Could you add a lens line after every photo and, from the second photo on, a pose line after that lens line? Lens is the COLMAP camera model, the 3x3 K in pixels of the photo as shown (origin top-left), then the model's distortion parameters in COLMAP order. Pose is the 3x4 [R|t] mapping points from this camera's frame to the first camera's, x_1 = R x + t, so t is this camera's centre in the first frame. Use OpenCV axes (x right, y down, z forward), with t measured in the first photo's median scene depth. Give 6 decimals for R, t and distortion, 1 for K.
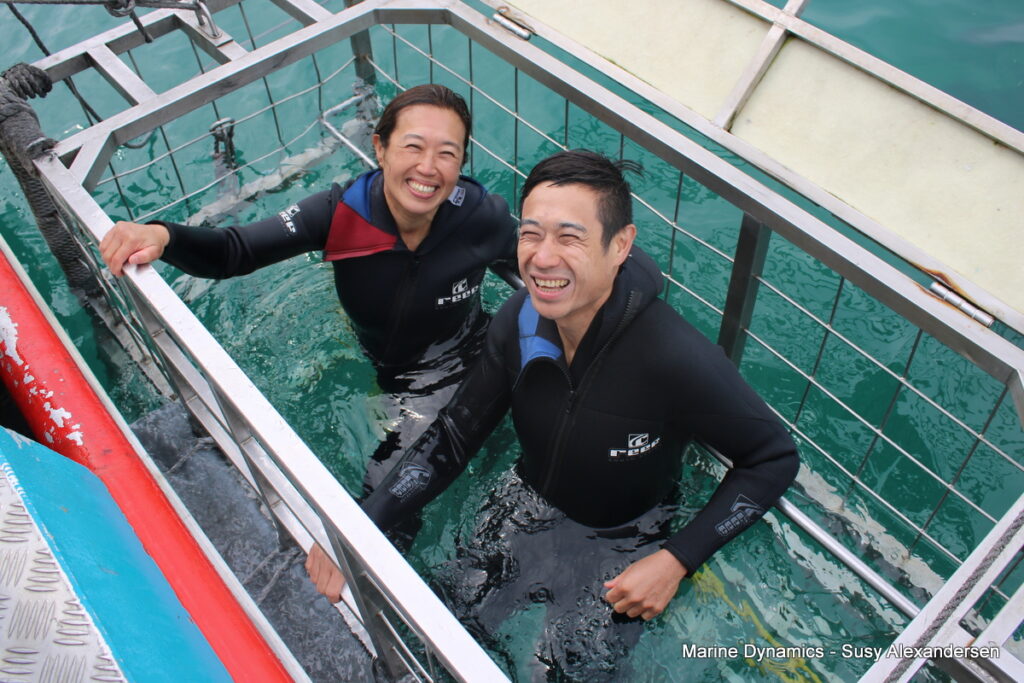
lens RADIAL K [[933.5, 0, 531.0], [0, 933.5, 330.1], [0, 0, 1]] dist [-0.170345, 0.134557]
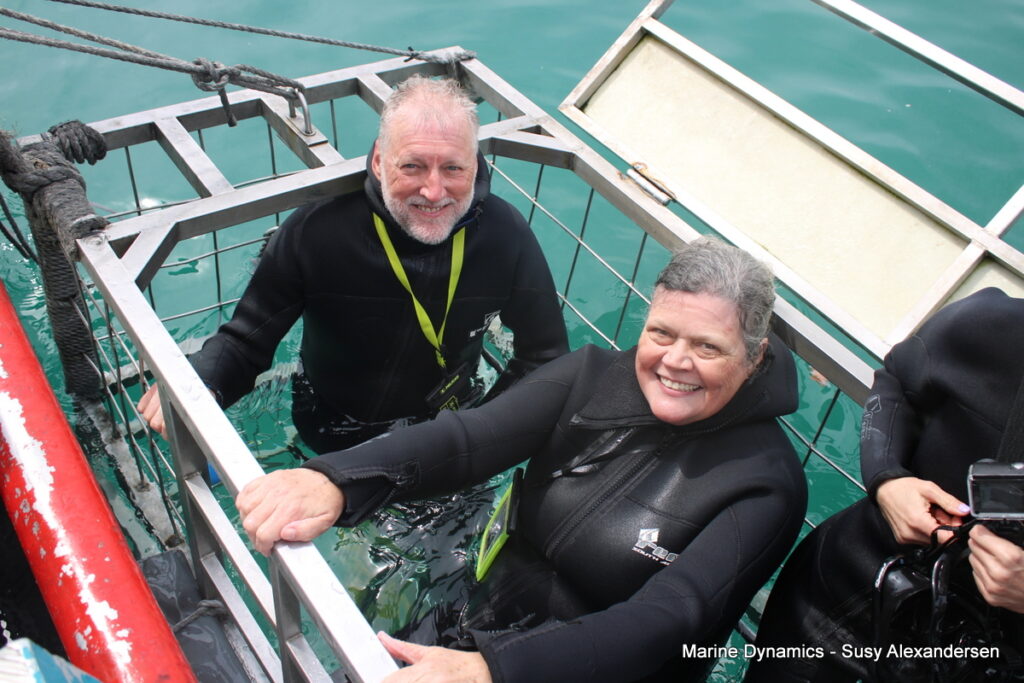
lens RADIAL K [[933.1, 0, 527.6], [0, 933.1, 379.9], [0, 0, 1]] dist [-0.091016, 0.007356]
pose [[0.985059, 0.165960, 0.046010, -0.150475], [-0.161059, 0.982347, -0.095158, -0.045731], [-0.060990, 0.086326, 0.994398, 0.138625]]
